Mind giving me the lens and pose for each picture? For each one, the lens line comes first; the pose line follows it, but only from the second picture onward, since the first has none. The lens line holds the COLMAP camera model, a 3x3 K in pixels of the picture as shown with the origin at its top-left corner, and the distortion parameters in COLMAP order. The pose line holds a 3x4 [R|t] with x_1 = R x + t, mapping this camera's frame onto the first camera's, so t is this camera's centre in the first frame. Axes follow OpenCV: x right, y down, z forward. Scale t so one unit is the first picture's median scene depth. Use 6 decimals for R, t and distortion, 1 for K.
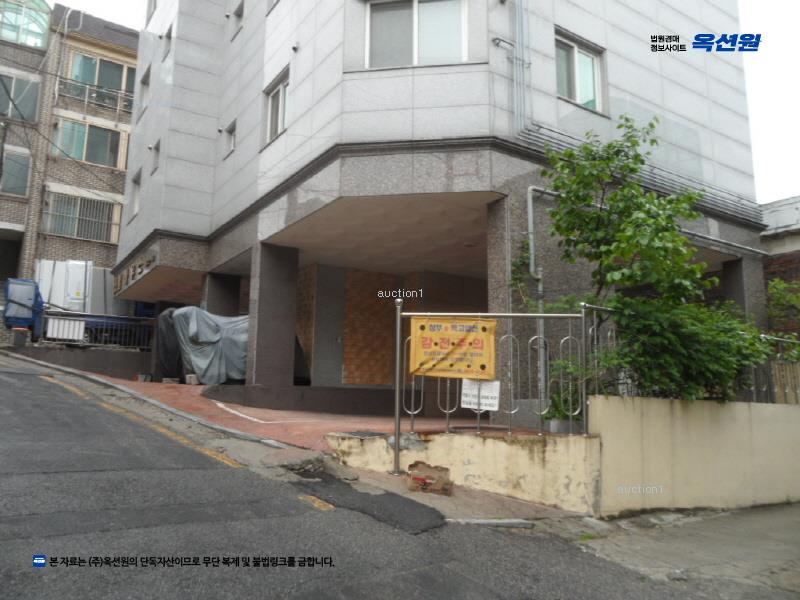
lens RADIAL K [[645.3, 0, 400.0], [0, 645.3, 300.0], [0, 0, 1]] dist [-0.006200, -0.002543]
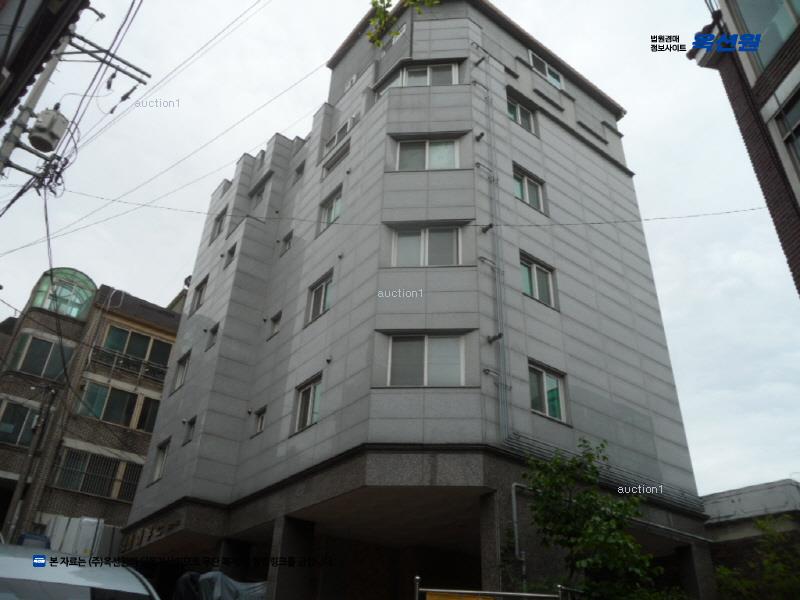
lens RADIAL K [[657.6, 0, 400.0], [0, 657.6, 300.0], [0, 0, 1]] dist [-0.054460, 0.077660]
pose [[0.997653, 0.056394, 0.038838, -0.090276], [-0.037754, 0.926217, -0.375097, -0.017961], [-0.057126, 0.372750, 0.926172, -0.310150]]
